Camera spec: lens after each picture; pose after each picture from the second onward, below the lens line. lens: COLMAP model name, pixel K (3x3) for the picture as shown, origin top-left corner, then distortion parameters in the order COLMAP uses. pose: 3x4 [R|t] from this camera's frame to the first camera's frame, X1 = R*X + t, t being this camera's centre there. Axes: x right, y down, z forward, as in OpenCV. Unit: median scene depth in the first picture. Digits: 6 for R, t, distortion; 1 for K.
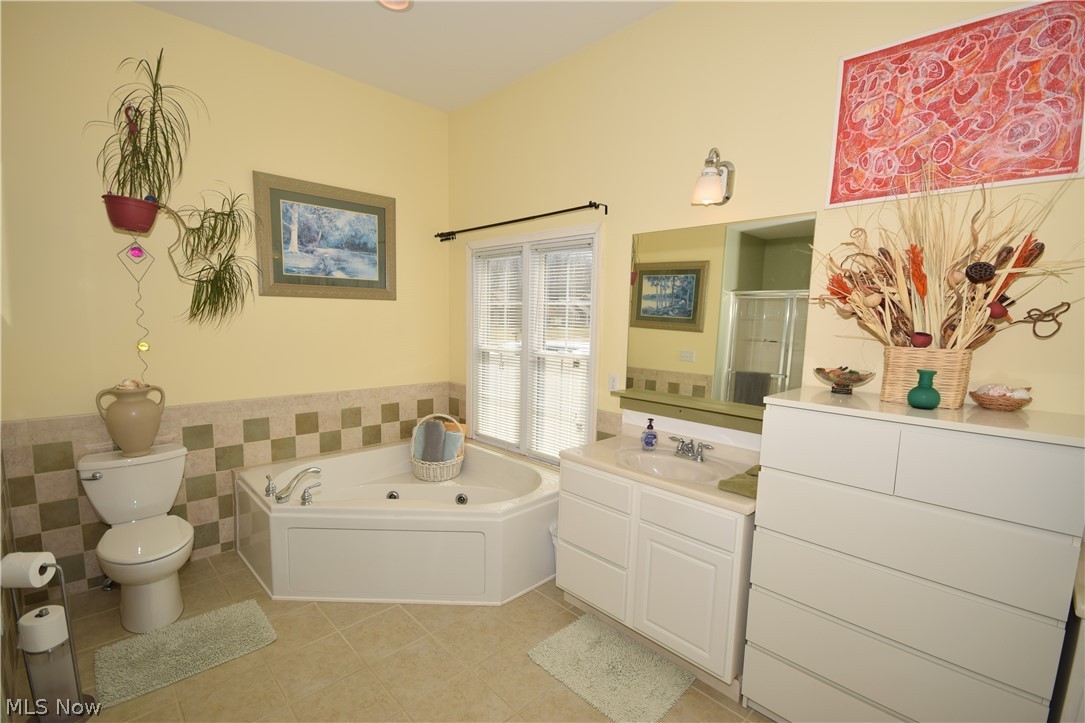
lens RADIAL K [[487.1, 0, 542.2], [0, 487.1, 367.9], [0, 0, 1]] dist [-0.001327, -0.002775]
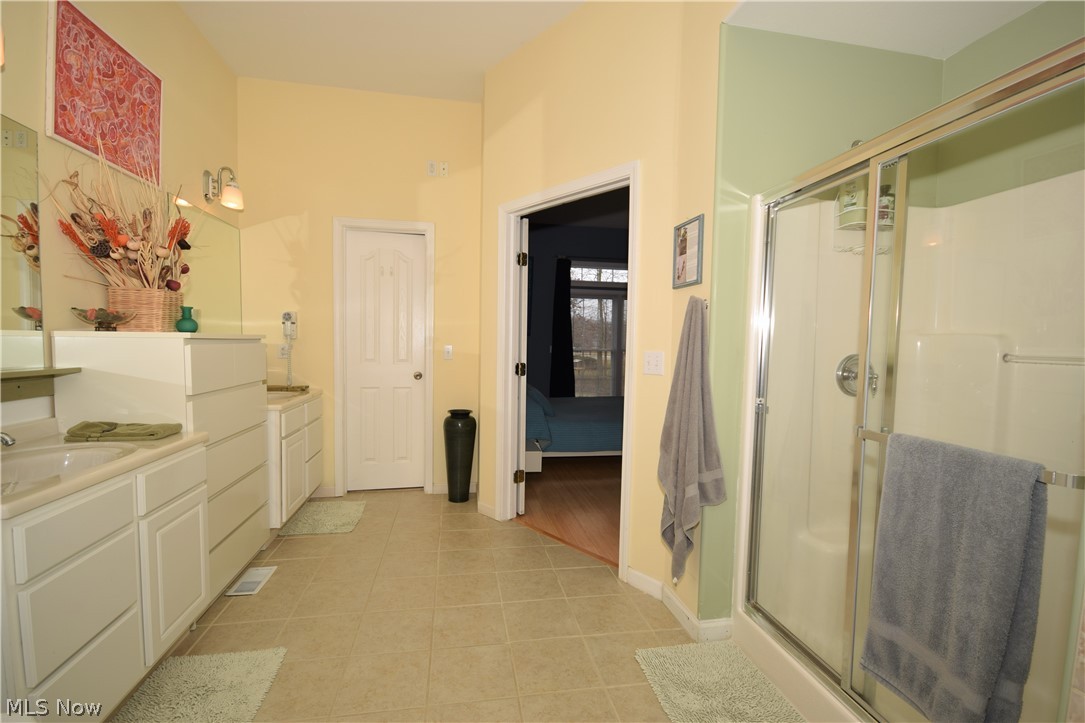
lens RADIAL K [[487.1, 0, 545.9], [0, 487.1, 366.4], [0, 0, 1]] dist [-0.001327, -0.002775]
pose [[-0.804907, -0.063035, 0.590043, -0.864651], [0.030873, 0.988547, 0.147722, 0.000270], [-0.592597, 0.137119, -0.793742, 1.417255]]
